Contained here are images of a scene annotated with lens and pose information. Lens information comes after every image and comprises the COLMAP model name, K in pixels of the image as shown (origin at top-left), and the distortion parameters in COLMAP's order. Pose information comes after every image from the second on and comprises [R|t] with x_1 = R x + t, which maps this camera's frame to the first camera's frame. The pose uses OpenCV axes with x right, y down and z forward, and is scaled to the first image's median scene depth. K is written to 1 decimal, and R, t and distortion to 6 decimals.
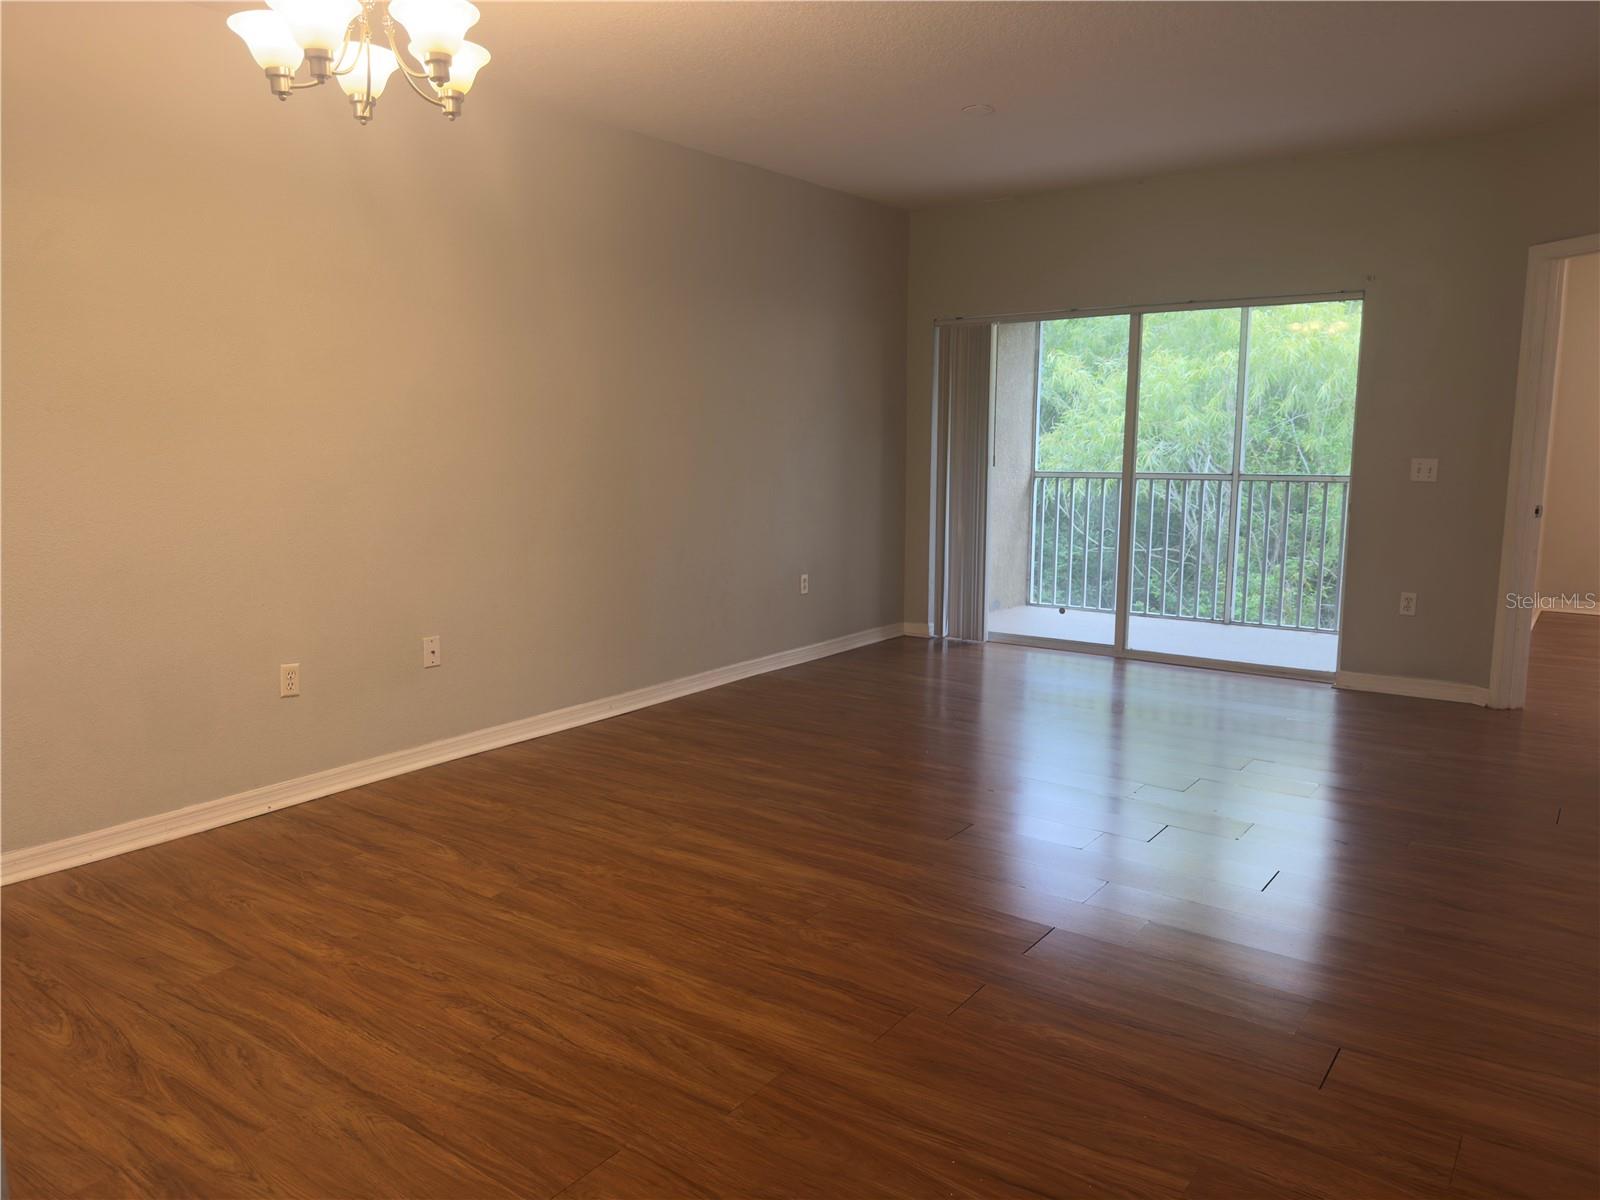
lens RADIAL K [[1111.3, 0, 800.0], [0, 1111.3, 600.0], [0, 0, 1]] dist [0.187714, -0.379060]
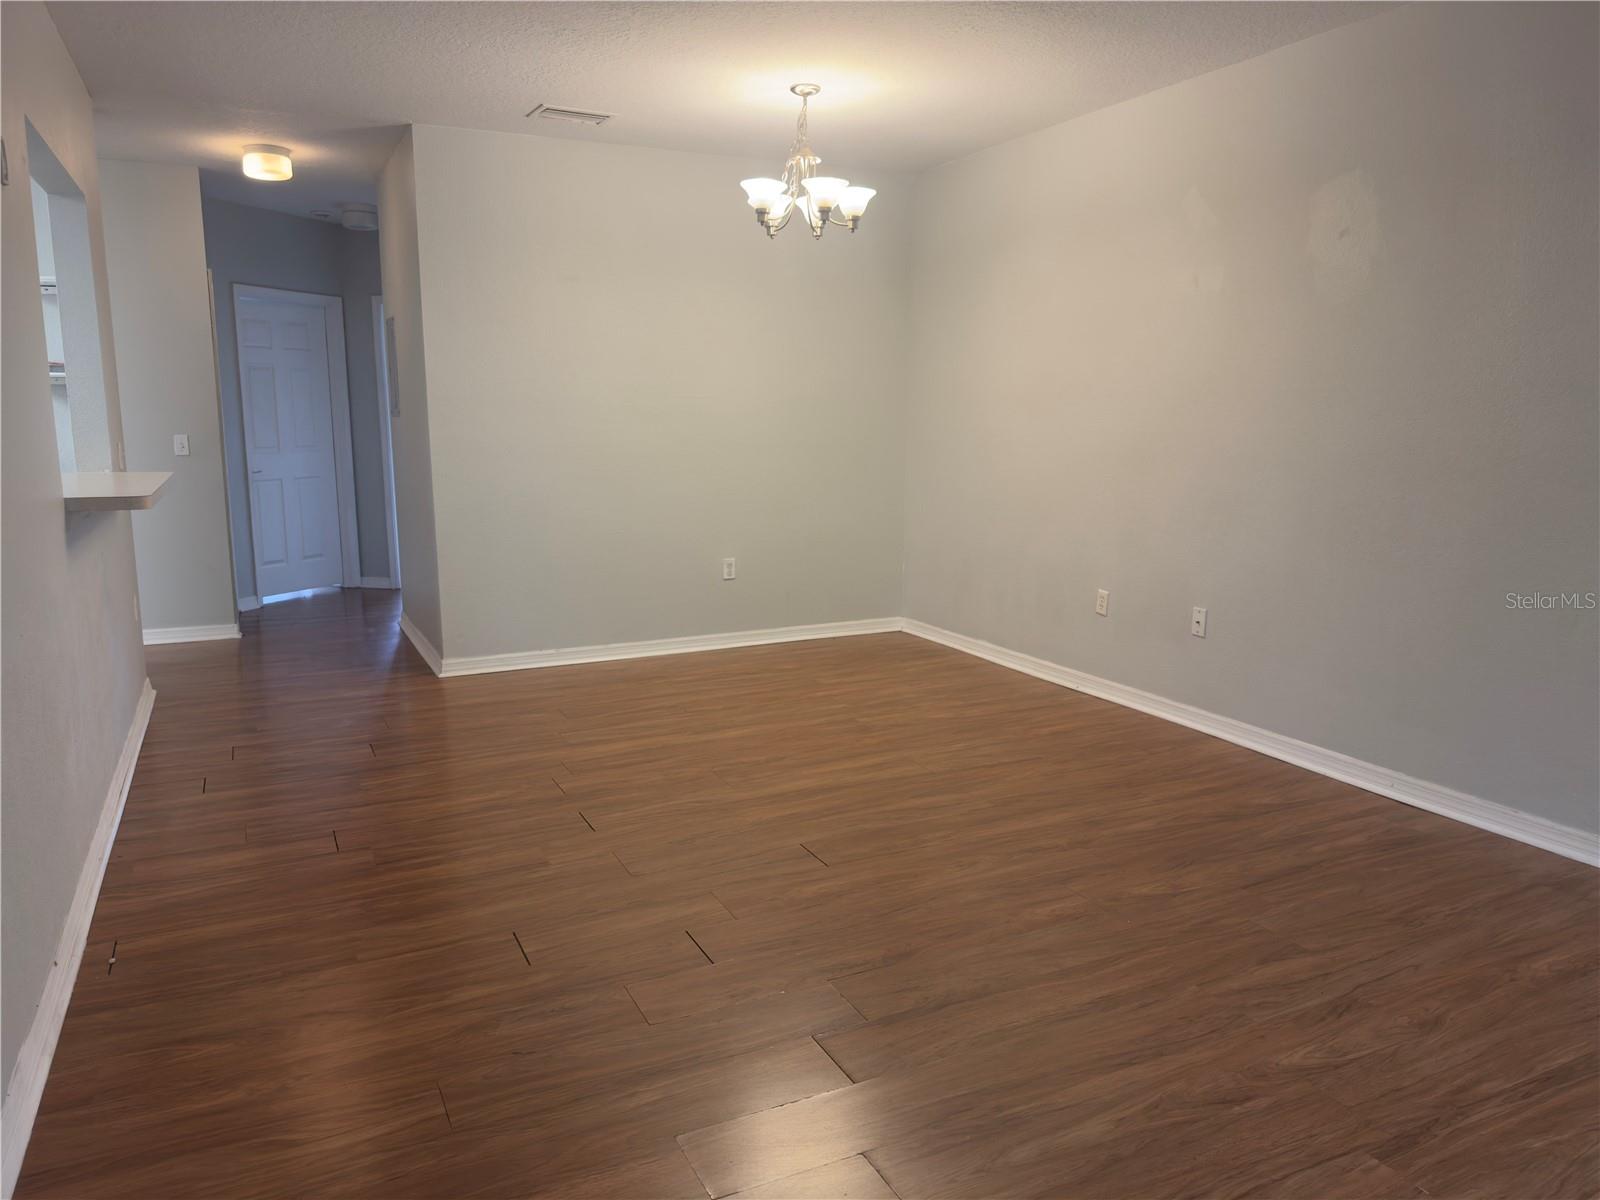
lens RADIAL K [[1111.3, 0, 800.0], [0, 1111.3, 600.0], [0, 0, 1]] dist [0.187714, -0.379060]
pose [[-0.461439, 0.146169, -0.875048, 0.966166], [-0.134369, 0.963441, 0.231791, -0.212738], [0.876937, 0.224537, -0.424929, 1.408055]]
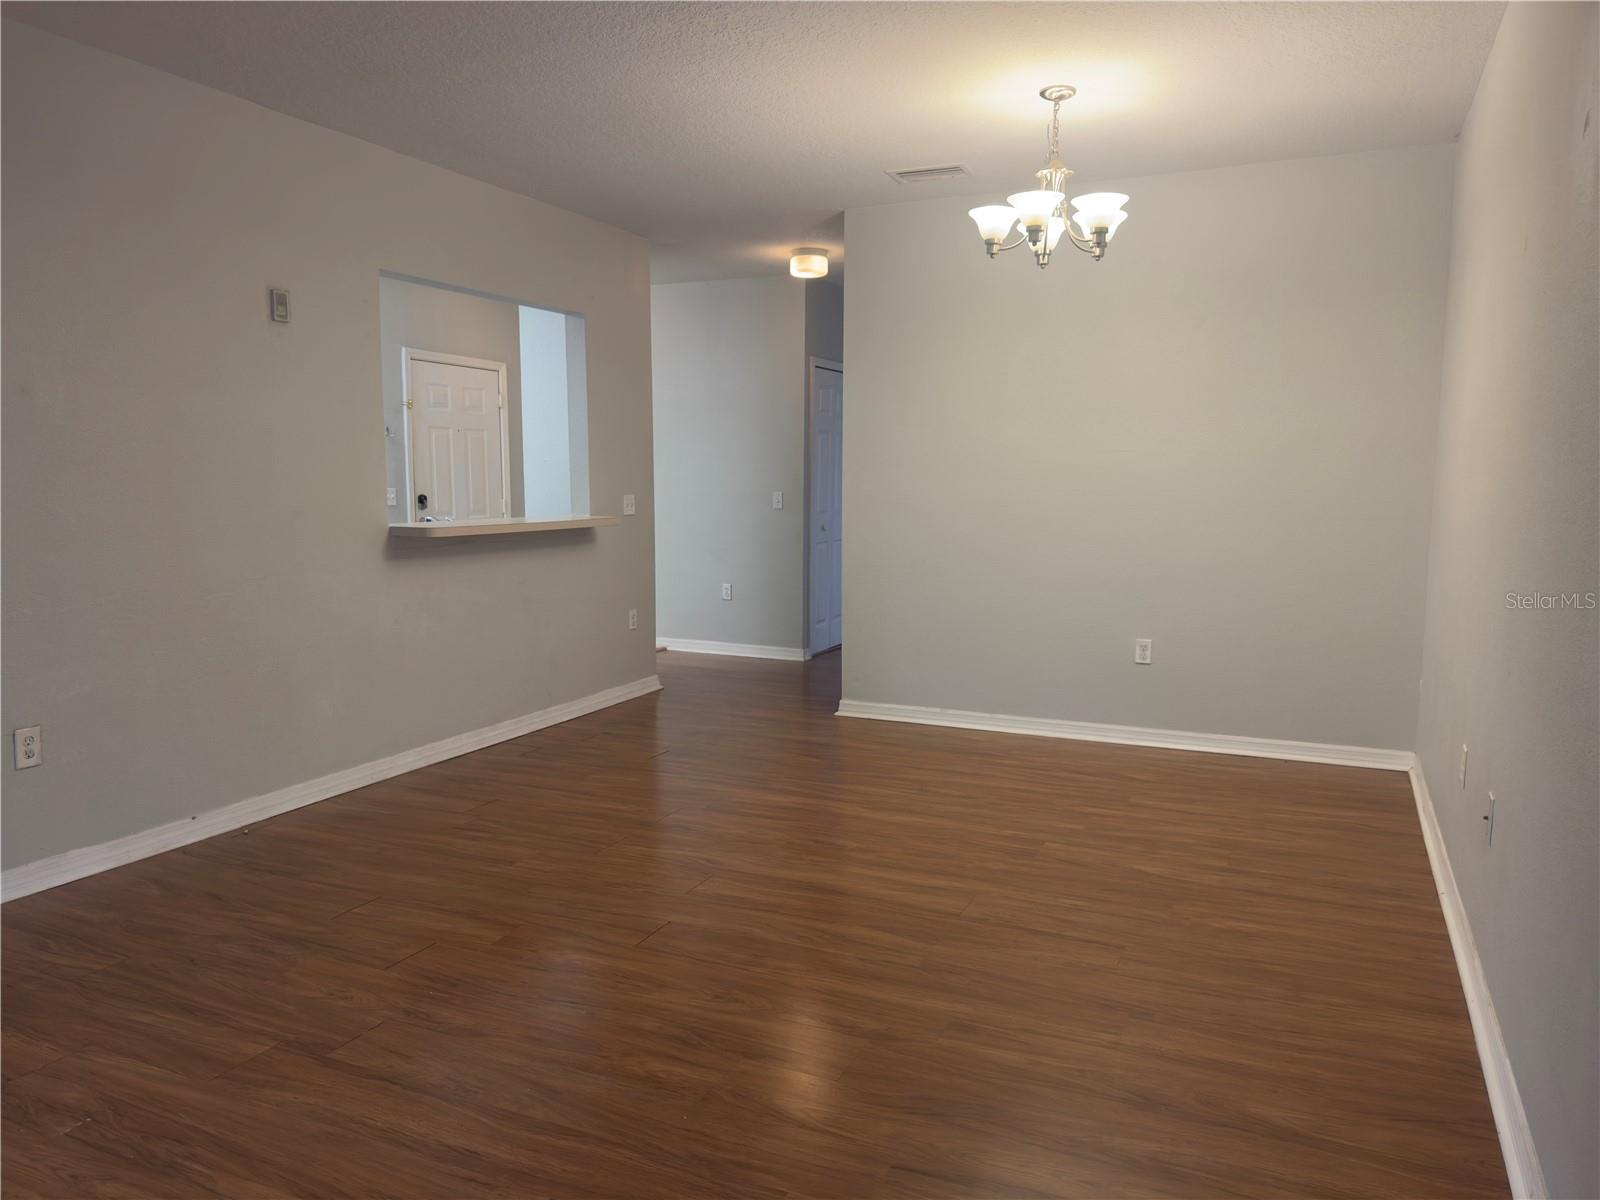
lens RADIAL K [[1111.3, 0, 800.0], [0, 1111.3, 600.0], [0, 0, 1]] dist [0.187714, -0.379060]
pose [[-0.980194, 0.021114, -0.196910, 0.206488], [-0.030224, 0.966704, 0.254106, -0.271733], [0.195719, 0.255025, -0.946919, 1.869147]]
